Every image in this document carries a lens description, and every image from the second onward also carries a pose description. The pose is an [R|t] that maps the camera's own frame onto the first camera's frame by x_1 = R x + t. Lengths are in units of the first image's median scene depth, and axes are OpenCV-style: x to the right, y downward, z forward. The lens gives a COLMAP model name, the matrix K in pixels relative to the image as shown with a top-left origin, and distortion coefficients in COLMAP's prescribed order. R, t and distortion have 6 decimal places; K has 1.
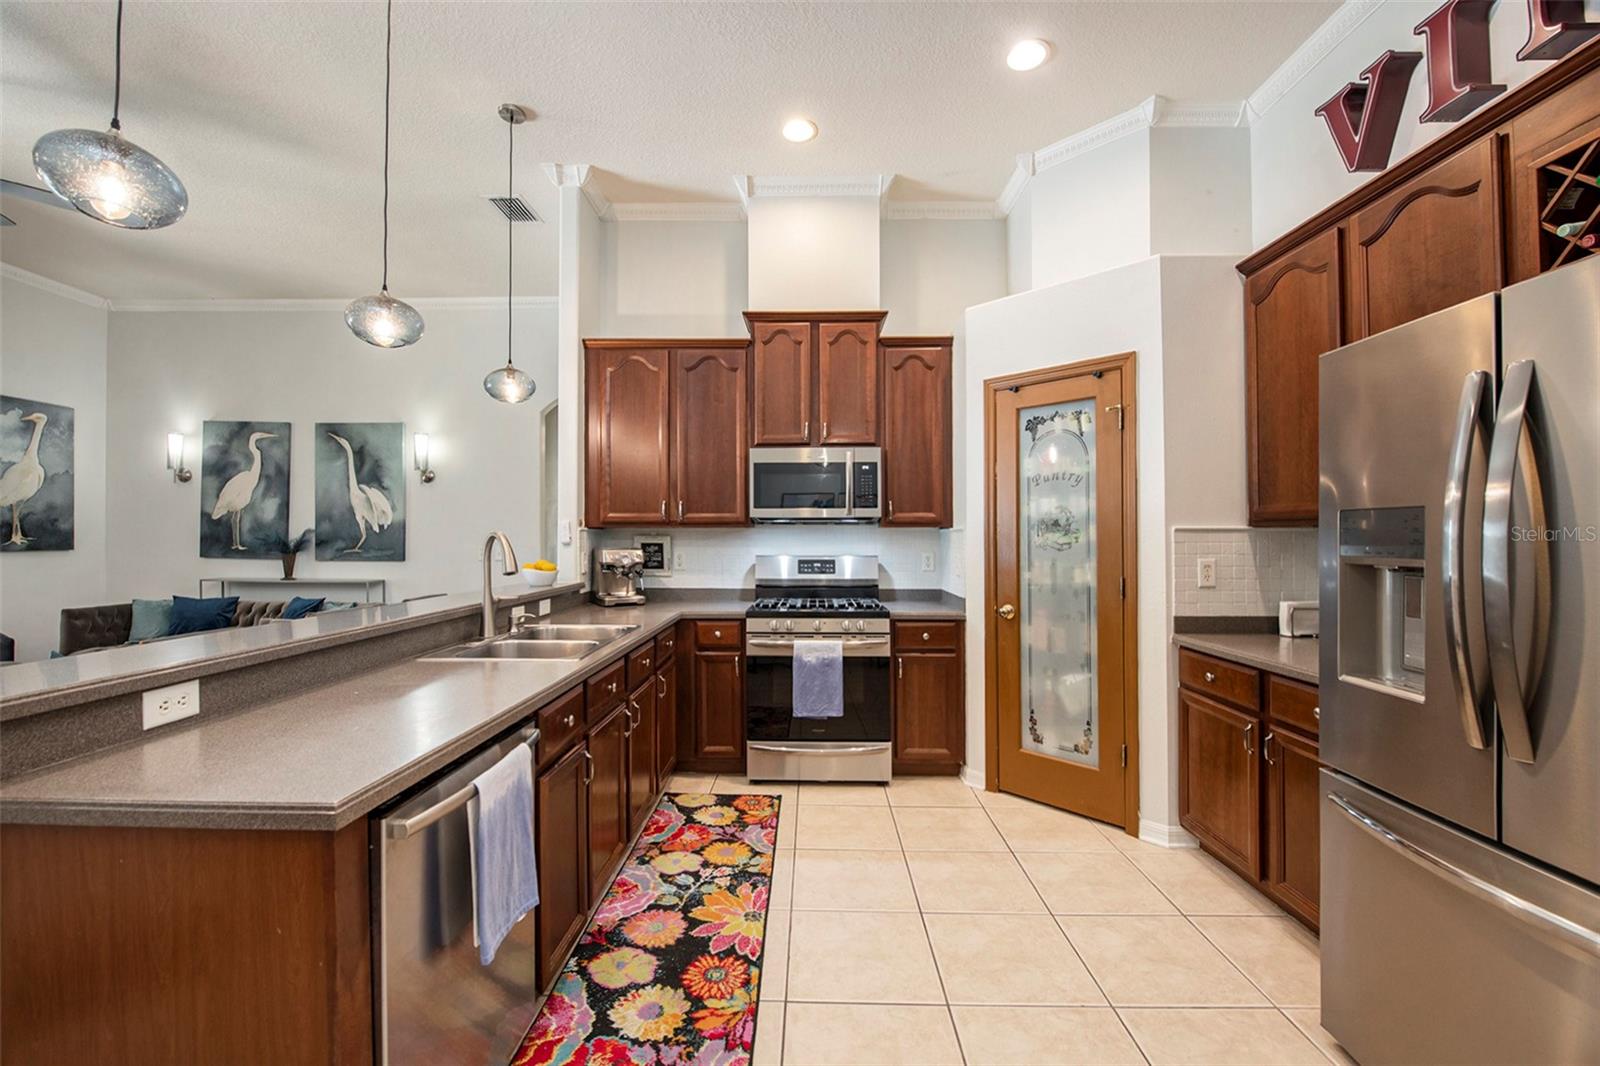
lens RADIAL K [[675.1, 0, 782.3], [0, 675.1, 541.7], [0, 0, 1]] dist [-0.001549, -0.006692]
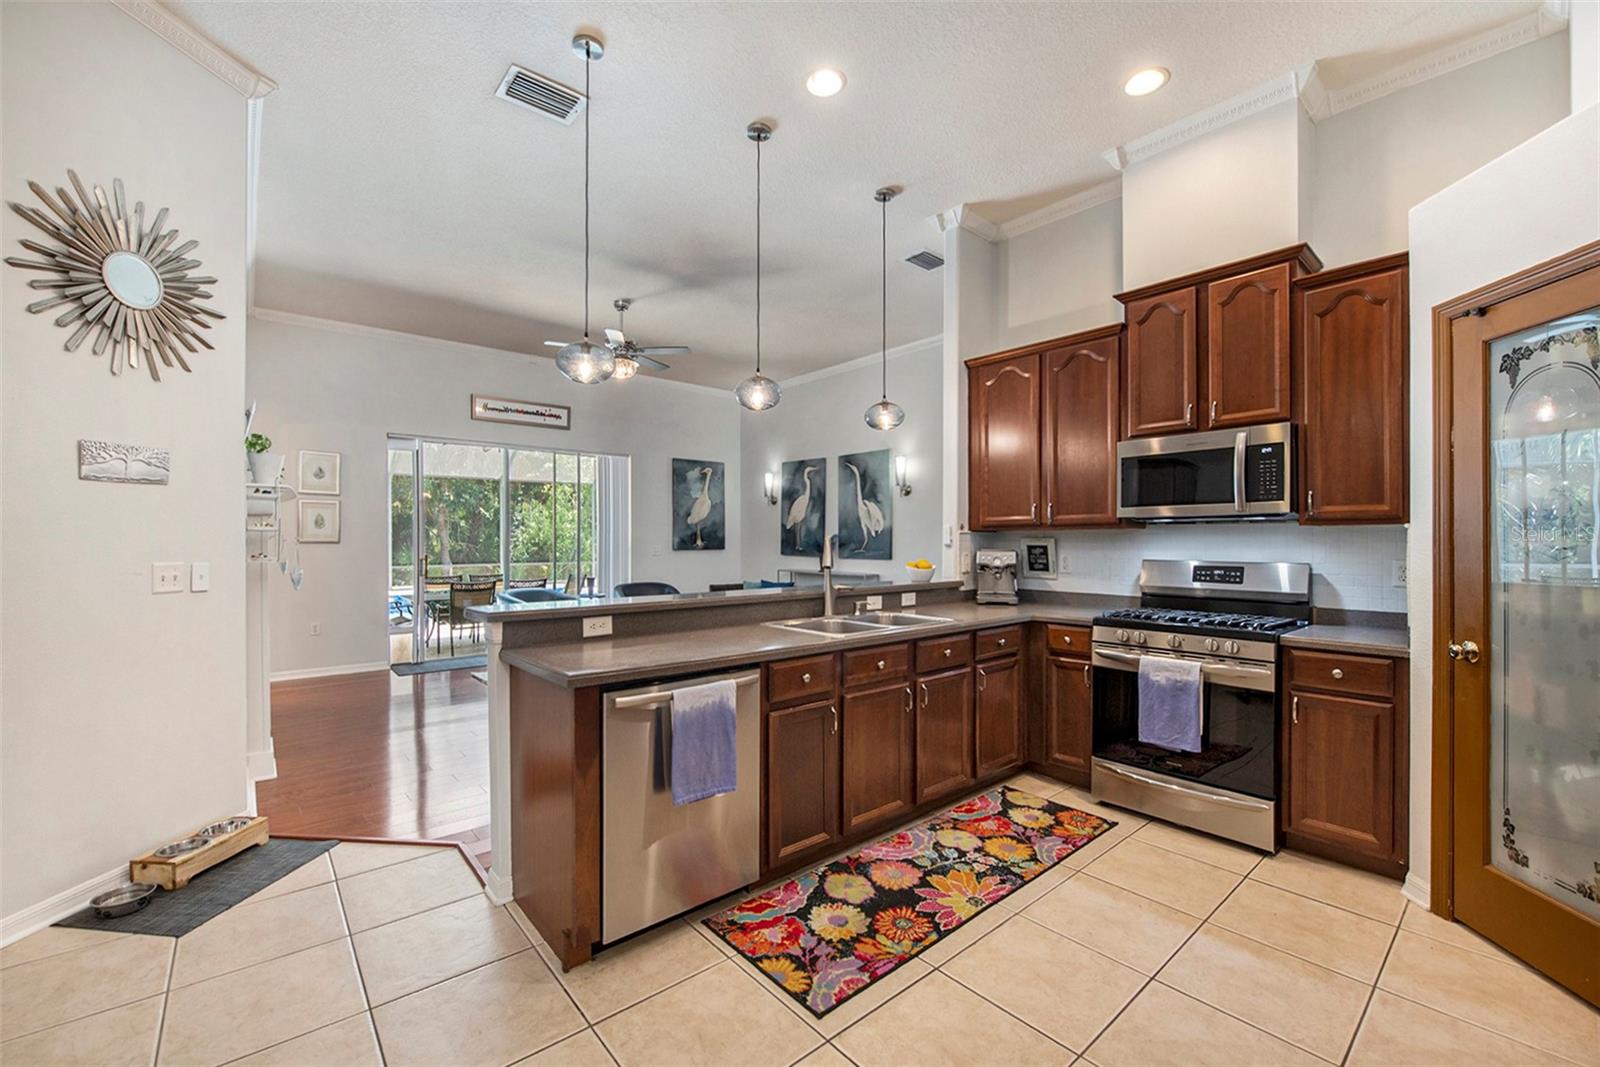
lens RADIAL K [[675.1, 0, 782.3], [0, 675.1, 542.2], [0, 0, 1]] dist [-0.001549, -0.006692]
pose [[0.641602, -0.000958, -0.767037, 0.364261], [-0.002742, 0.999990, -0.003542, 0.001536], [0.767033, 0.004376, 0.641593, 0.062048]]
